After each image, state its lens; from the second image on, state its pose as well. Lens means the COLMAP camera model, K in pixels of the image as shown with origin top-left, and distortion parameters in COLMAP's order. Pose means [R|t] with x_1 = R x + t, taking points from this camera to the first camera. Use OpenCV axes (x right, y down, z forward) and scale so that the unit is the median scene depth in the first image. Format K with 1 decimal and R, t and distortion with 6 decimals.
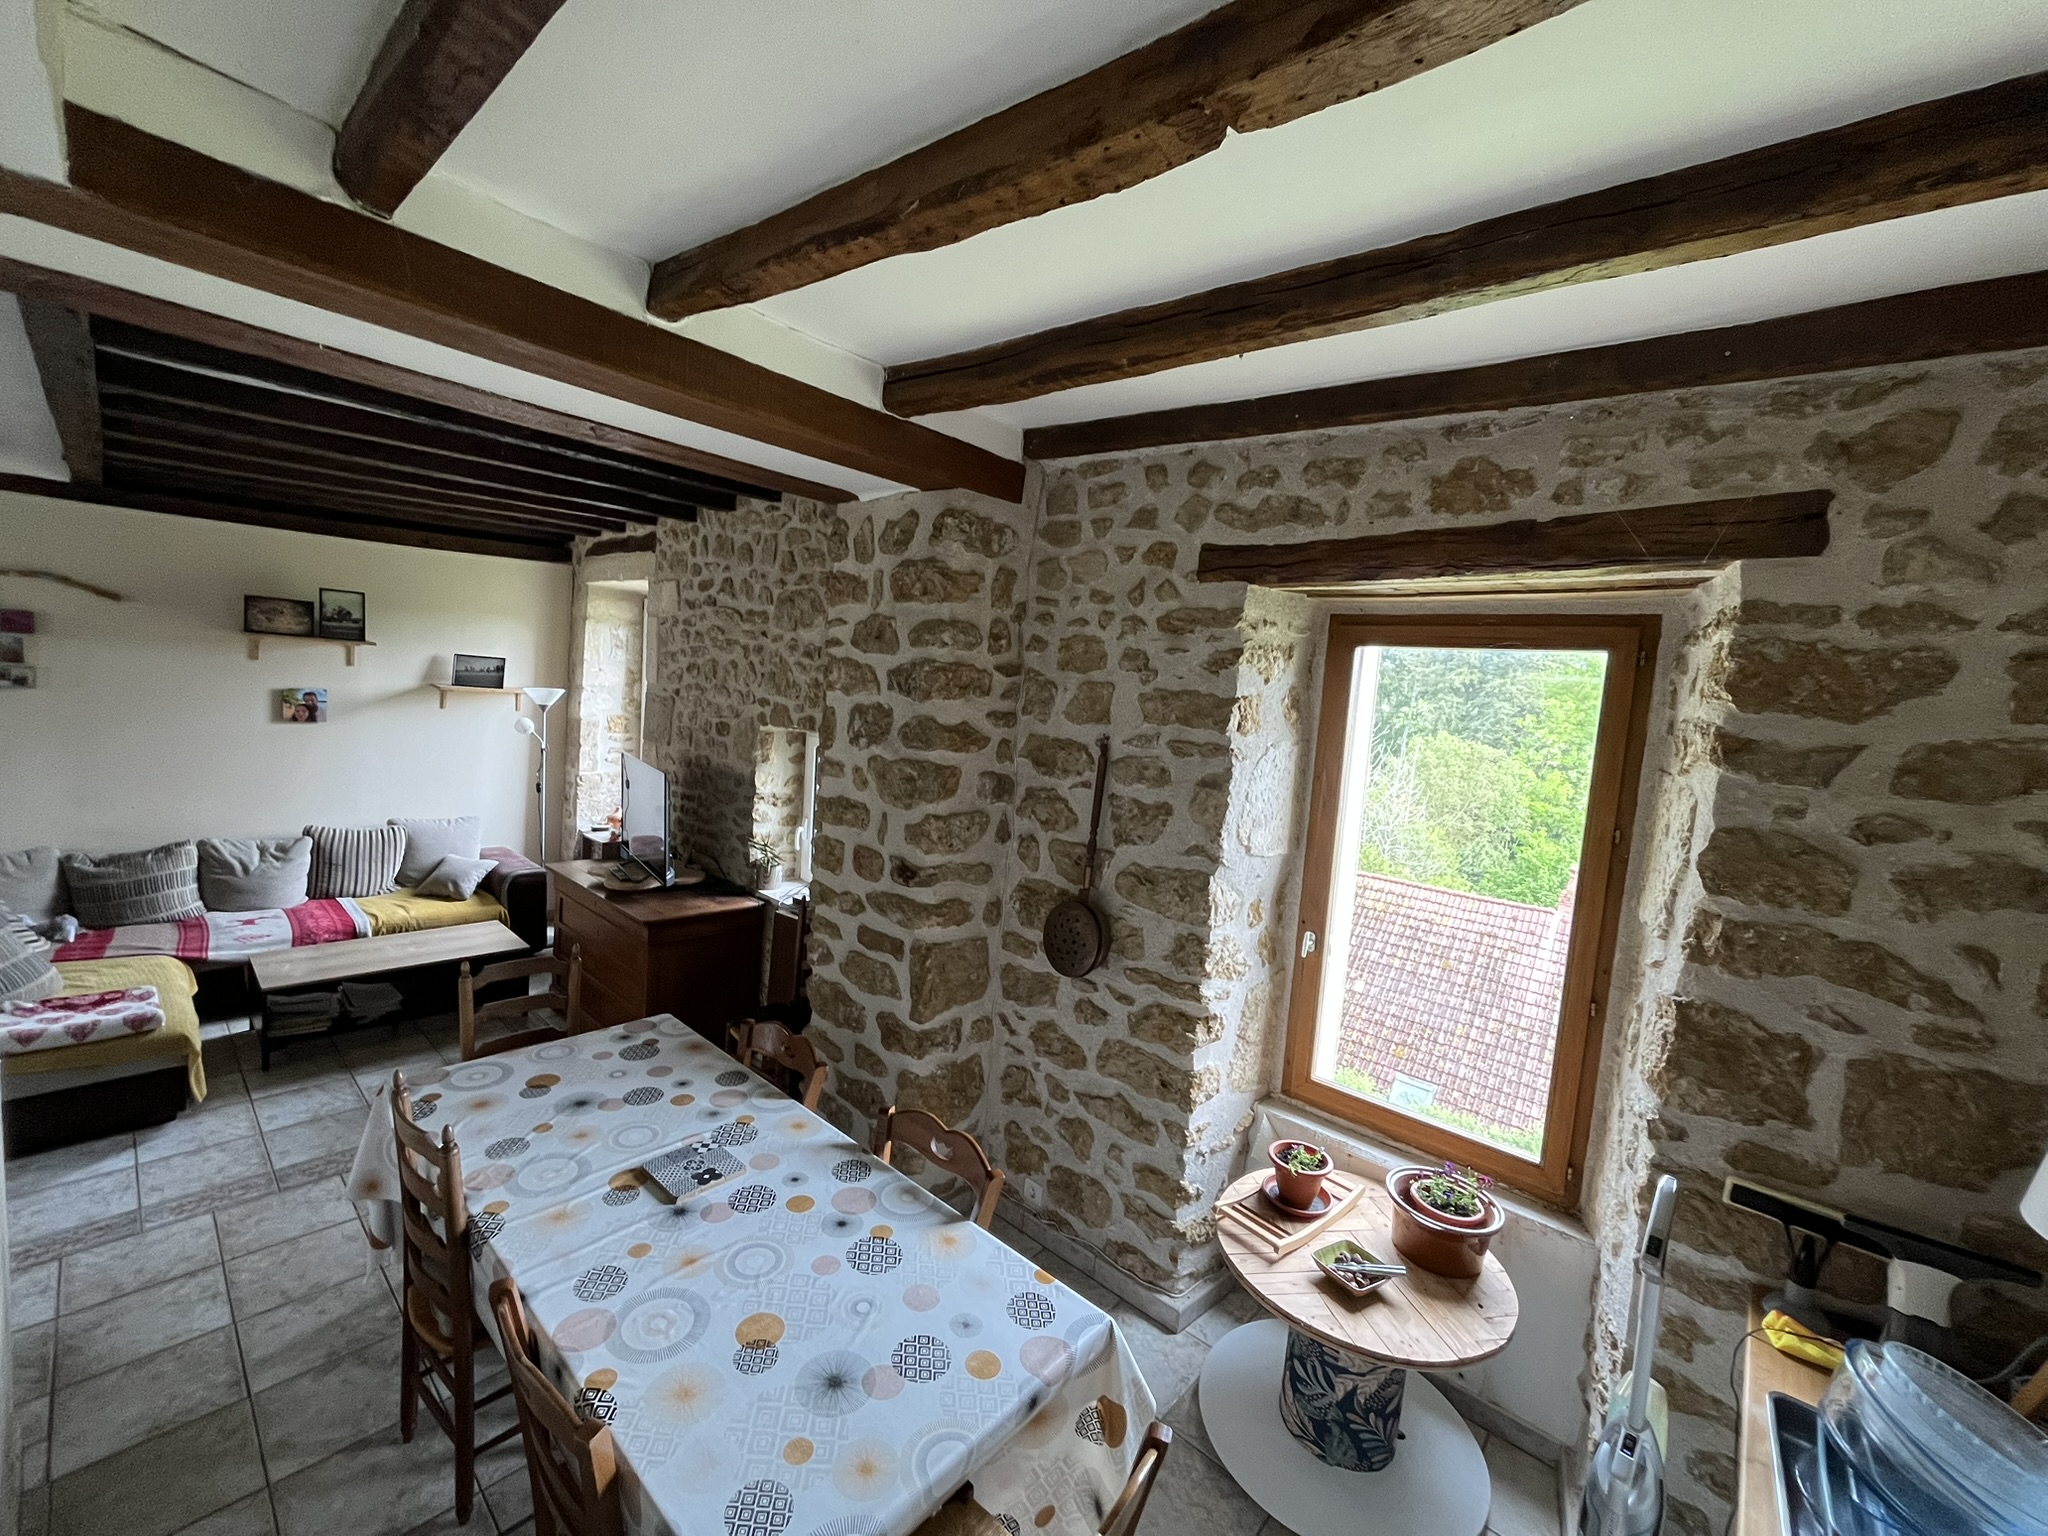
lens RADIAL K [[830.2, 0, 1020.5], [0, 830.2, 765.9], [0, 0, 1]] dist [-0.002501, -0.001348]
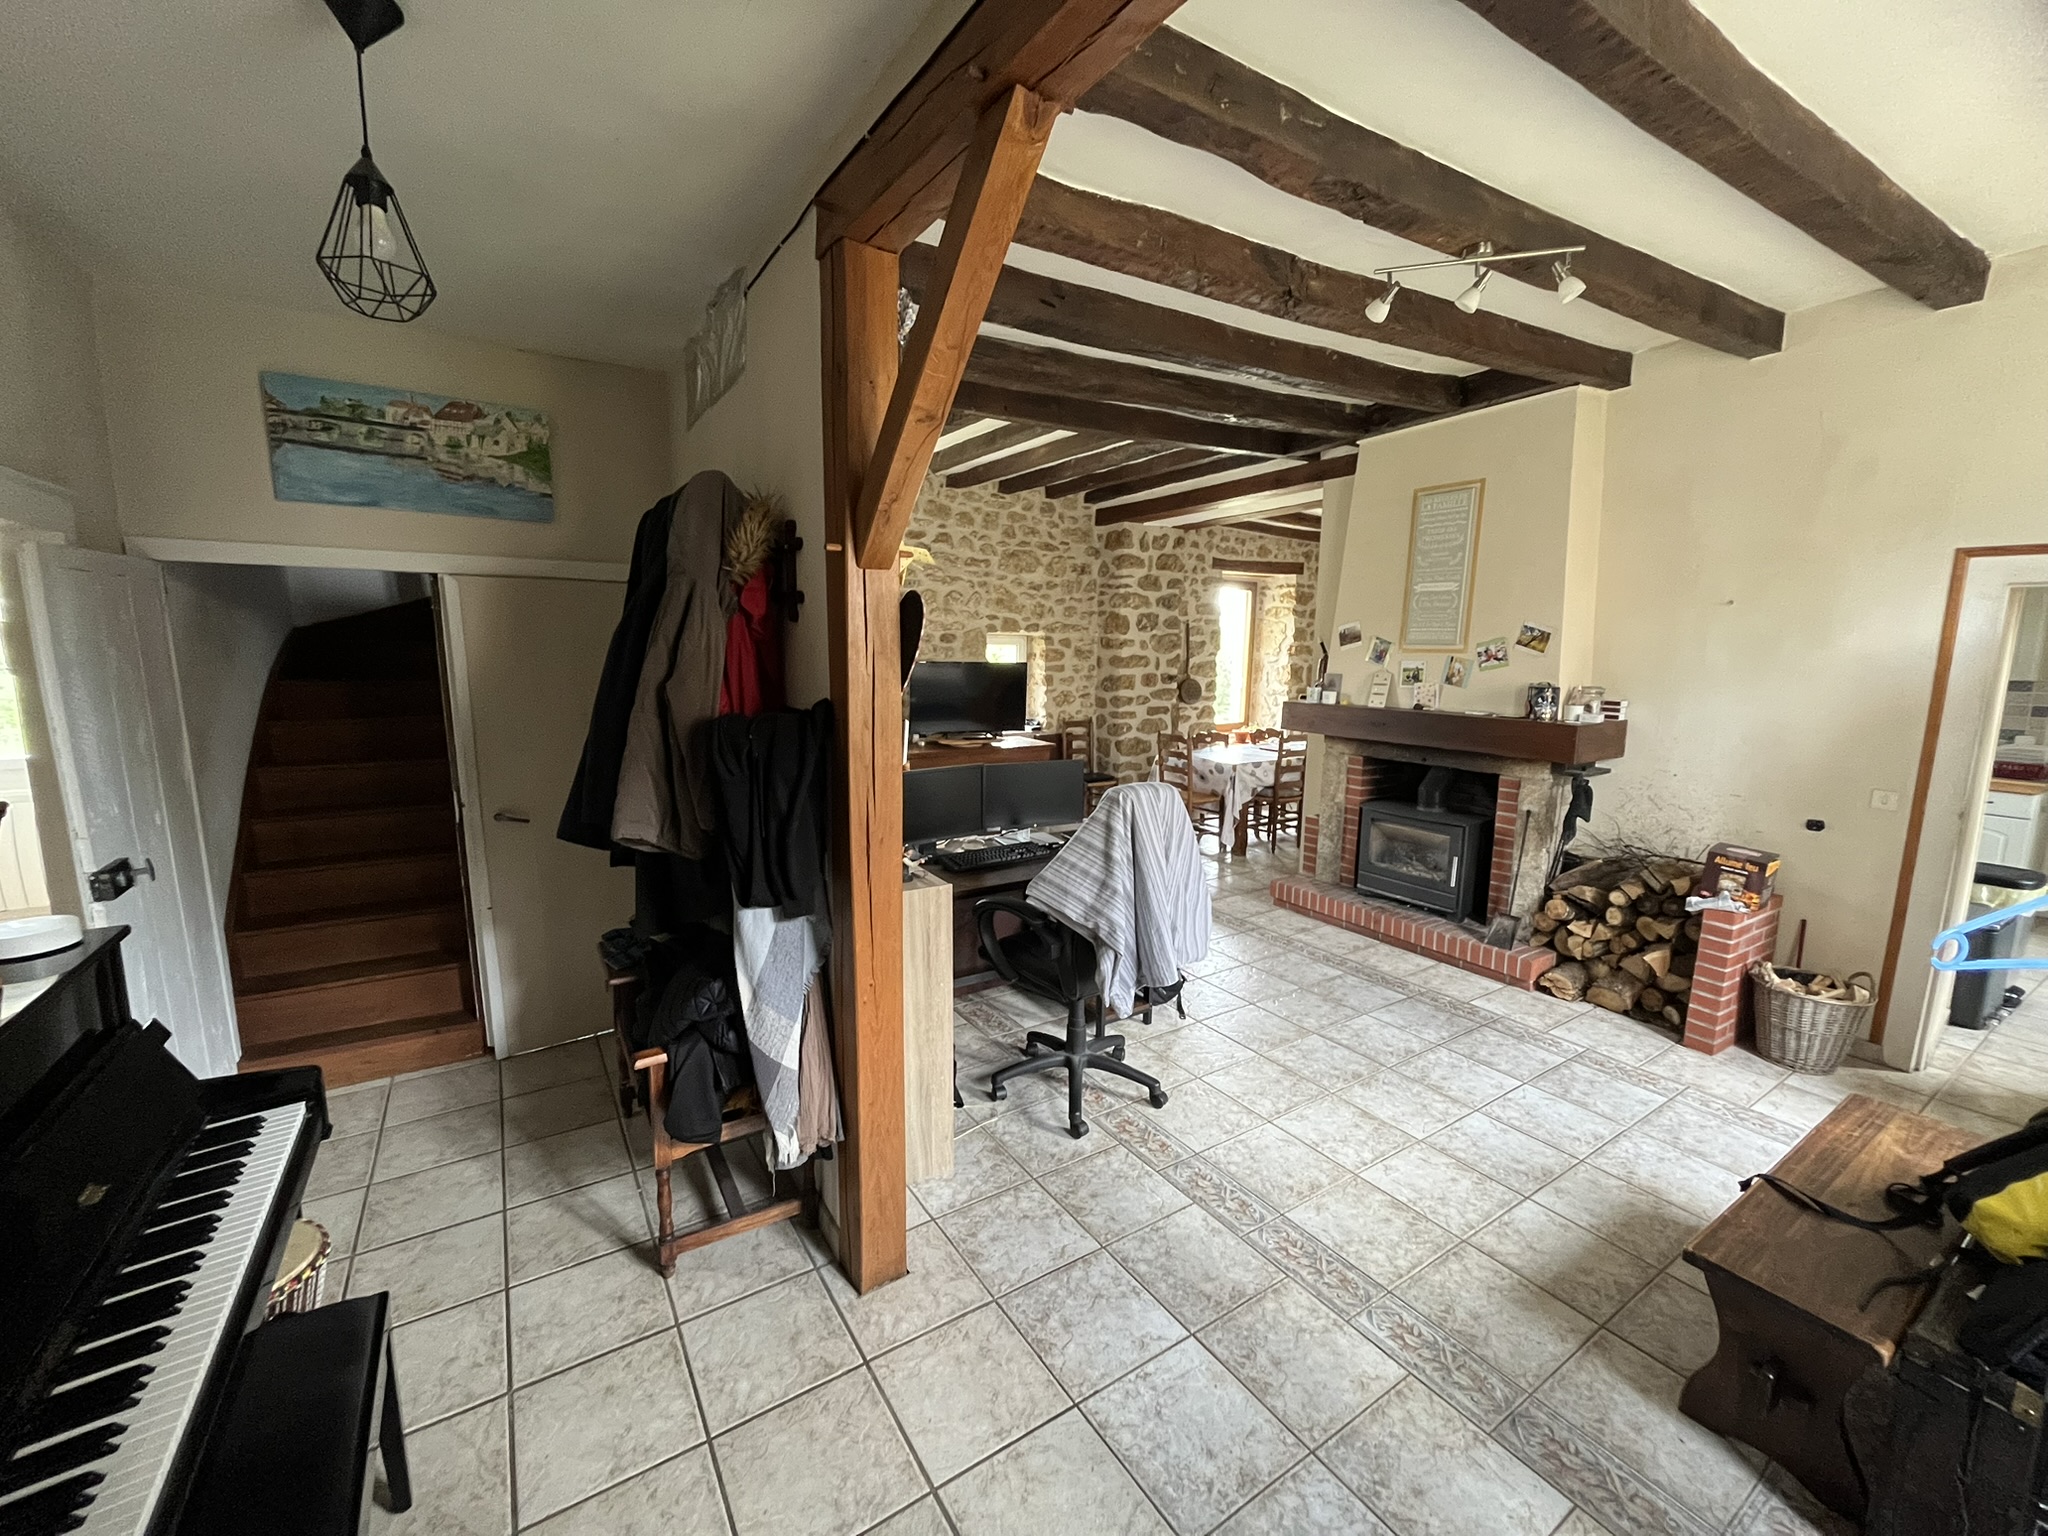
lens RADIAL K [[830.2, 0, 1024.6], [0, 830.2, 765.8], [0, 0, 1]] dist [-0.002501, -0.001348]
pose [[0.254217, -0.216134, 0.942688, -3.025467], [0.093685, 0.975629, 0.198423, -0.176853], [-0.962599, 0.037873, 0.268270, 0.836780]]
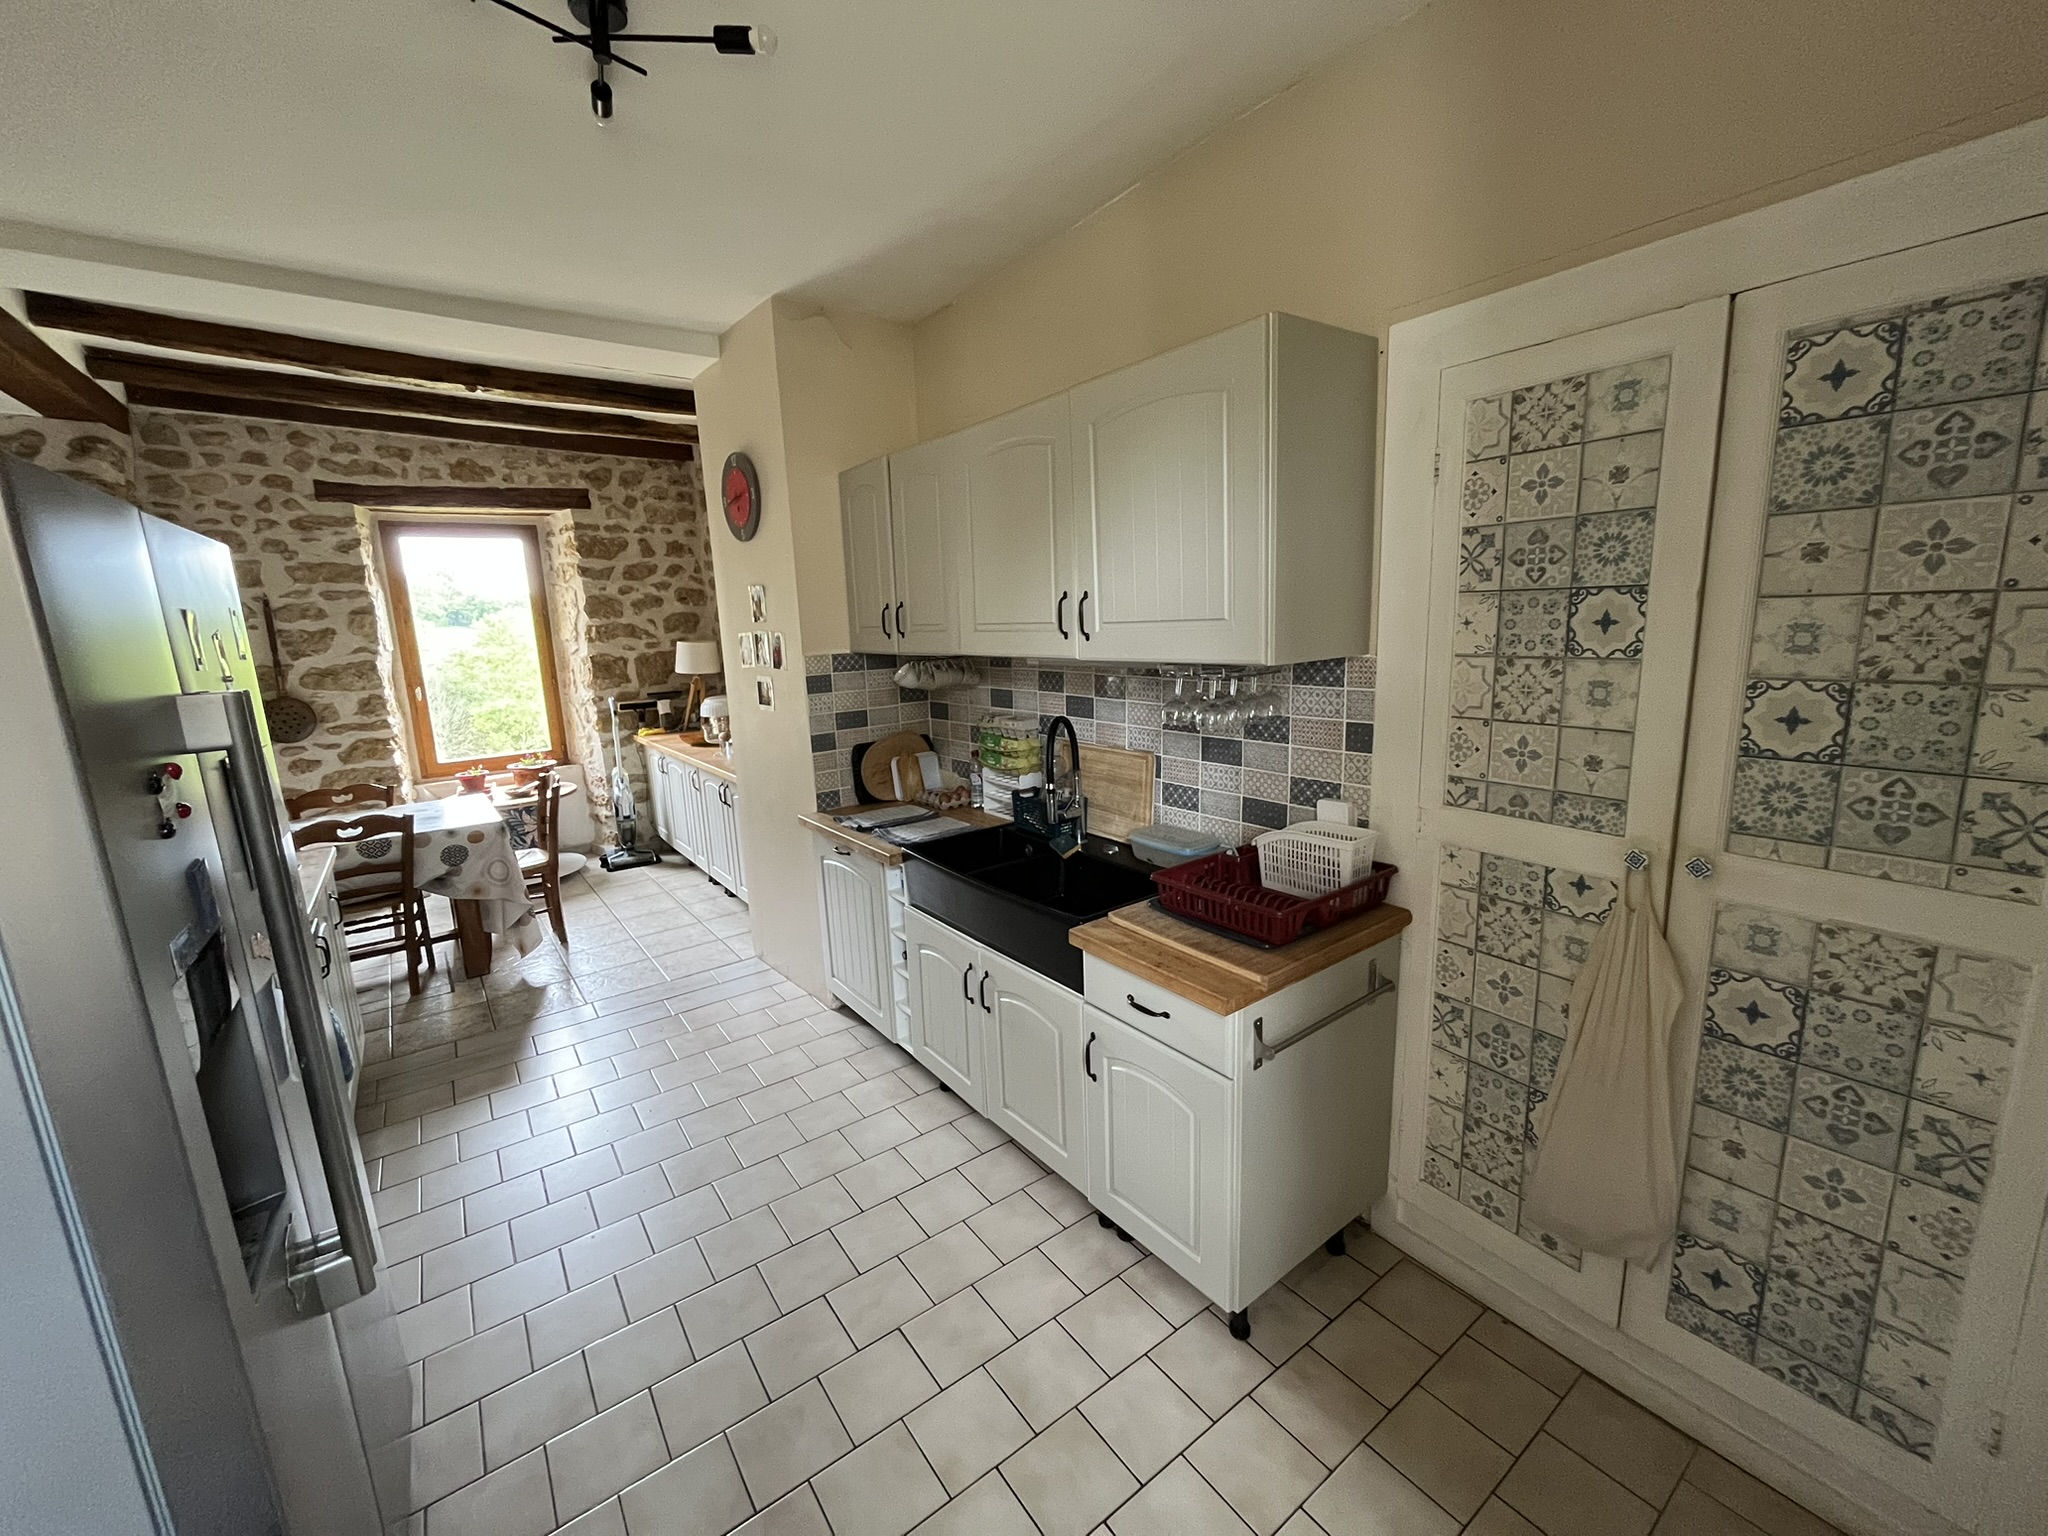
lens RADIAL K [[830.2, 0, 1026.4], [0, 830.2, 763.8], [0, 0, 1]] dist [-0.002501, -0.001348]
pose [[0.163114, -0.260764, 0.951523, -1.350336], [0.138324, 0.960958, 0.239638, 0.106144], [-0.976863, 0.092530, 0.192815, -0.777367]]
